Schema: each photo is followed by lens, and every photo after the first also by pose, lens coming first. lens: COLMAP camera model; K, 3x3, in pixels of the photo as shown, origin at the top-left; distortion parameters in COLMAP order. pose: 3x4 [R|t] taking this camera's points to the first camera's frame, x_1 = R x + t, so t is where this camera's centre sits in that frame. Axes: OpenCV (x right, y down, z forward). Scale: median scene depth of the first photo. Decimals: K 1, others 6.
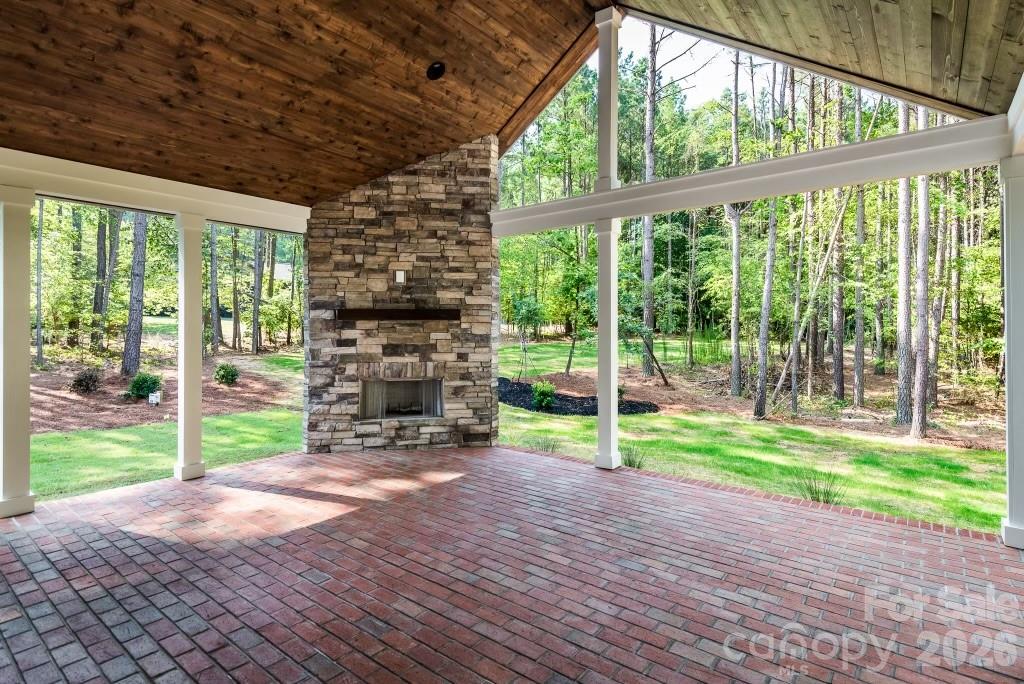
lens RADIAL K [[516.2, 0, 545.4], [0, 516.2, 326.2], [0, 0, 1]] dist [0.021043, -0.009182]
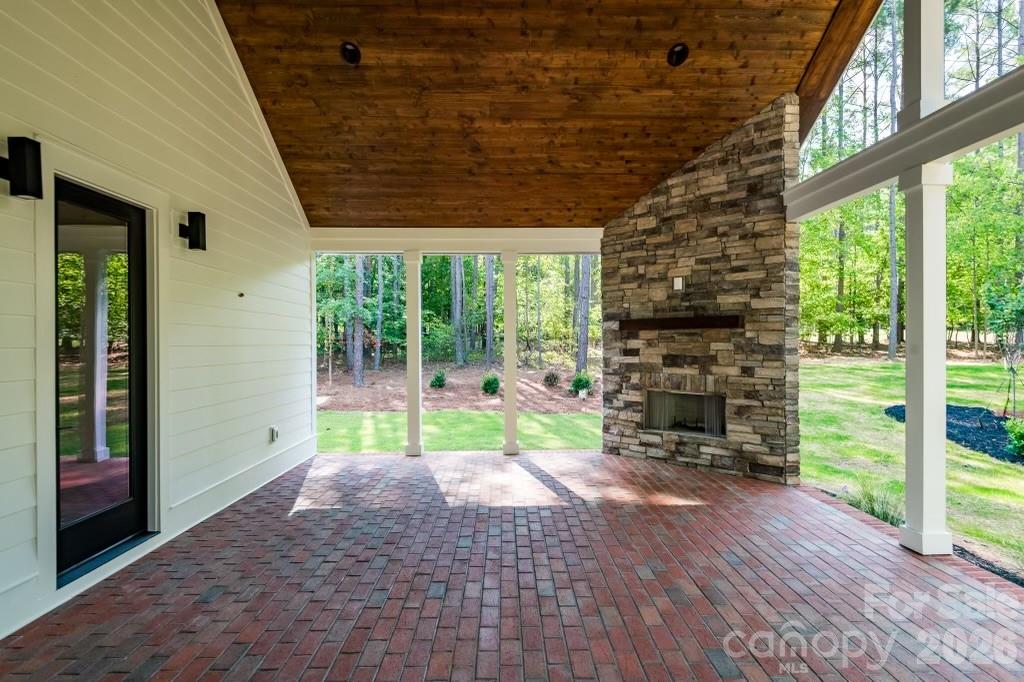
lens RADIAL K [[524.8, 0, 511.2], [0, 524.8, 342.9], [0, 0, 1]] dist [0.023462, -0.005958]
pose [[0.610297, 0.001641, -0.792171, 0.296309], [0.007205, 0.999945, 0.007622, 0.003575], [0.792140, -0.010359, 0.610252, 0.168575]]
